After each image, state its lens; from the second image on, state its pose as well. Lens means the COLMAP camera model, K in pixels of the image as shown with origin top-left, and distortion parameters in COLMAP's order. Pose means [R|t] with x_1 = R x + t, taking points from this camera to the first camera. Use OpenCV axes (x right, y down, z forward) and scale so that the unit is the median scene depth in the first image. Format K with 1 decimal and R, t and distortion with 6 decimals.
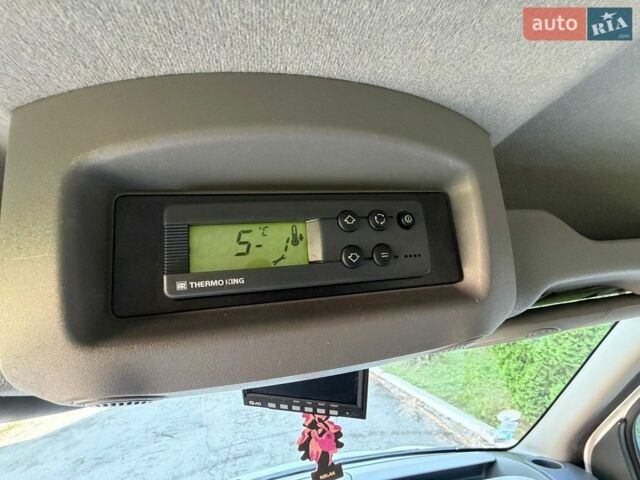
lens RADIAL K [[258.3, 0, 318.1], [0, 258.3, 239.0], [0, 0, 1]] dist [0.001604, 0.000414]
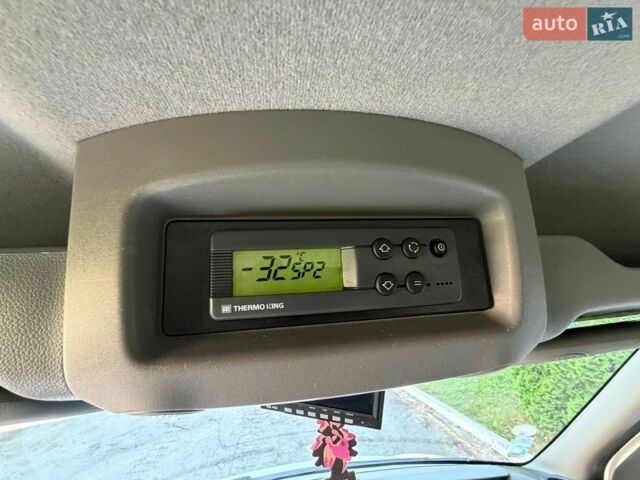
lens RADIAL K [[258.3, 0, 318.1], [0, 258.3, 239.0], [0, 0, 1]] dist [0.001604, 0.000414]
pose [[0.998602, 0.029367, -0.043949, -0.092365], [-0.029303, 0.999568, 0.002106, -0.100207], [0.043992, -0.000815, 0.999032, -0.039917]]
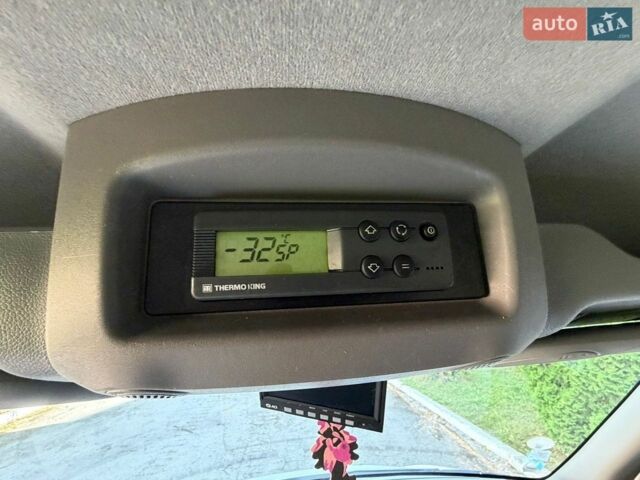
lens RADIAL K [[258.3, 0, 318.1], [0, 258.3, 239.0], [0, 0, 1]] dist [0.001604, 0.000414]
pose [[0.996070, 0.031025, -0.082954, 0.003564], [-0.032697, 0.999287, -0.018879, -0.013180], [0.082309, 0.021517, 0.996375, -0.016199]]
